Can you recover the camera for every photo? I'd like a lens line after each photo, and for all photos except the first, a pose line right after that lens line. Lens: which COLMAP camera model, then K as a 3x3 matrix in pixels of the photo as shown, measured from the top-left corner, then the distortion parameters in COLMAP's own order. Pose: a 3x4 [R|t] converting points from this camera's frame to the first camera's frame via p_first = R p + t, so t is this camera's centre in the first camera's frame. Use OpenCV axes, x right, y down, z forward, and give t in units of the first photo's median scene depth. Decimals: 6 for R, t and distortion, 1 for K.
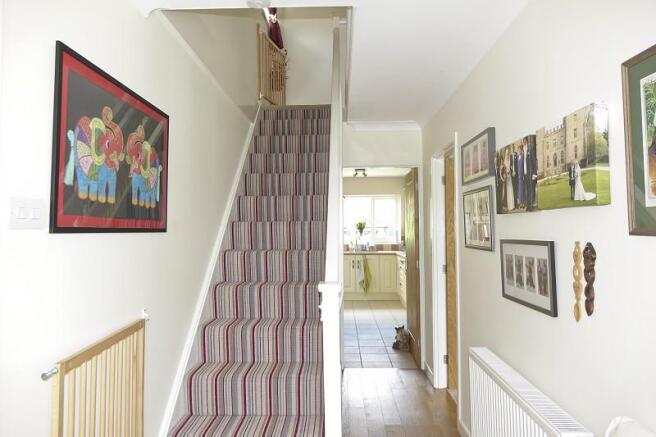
lens RADIAL K [[443.3, 0, 328.0], [0, 443.3, 217.7], [0, 0, 1]] dist [-0.005466, -0.004233]
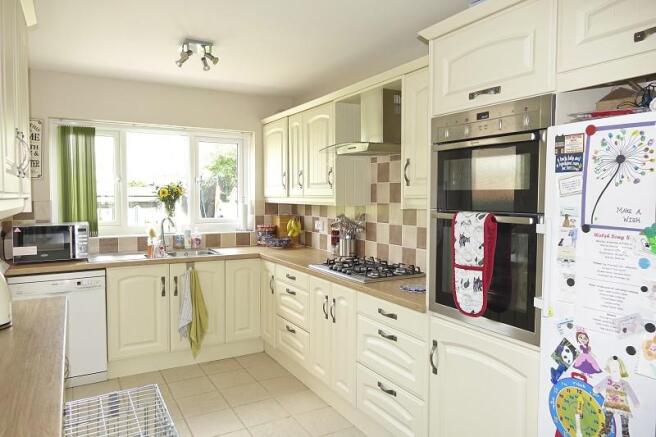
lens RADIAL K [[443.3, 0, 324.9], [0, 443.3, 216.7], [0, 0, 1]] dist [-0.005466, -0.004233]
pose [[0.854460, -0.009713, 0.519426, -0.027415], [-0.023073, 0.998129, 0.056619, 0.013031], [-0.519004, -0.060363, 0.852638, 0.564731]]
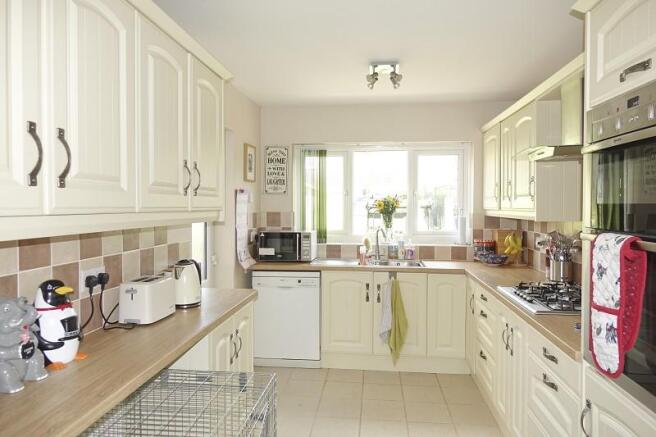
lens RADIAL K [[443.3, 0, 325.4], [0, 443.3, 216.2], [0, 0, 1]] dist [-0.005466, -0.004233]
pose [[0.996748, 0.018394, -0.078451, 0.047428], [-0.015089, 0.998982, 0.042514, 0.010134], [0.079153, -0.041192, 0.996011, 0.547511]]
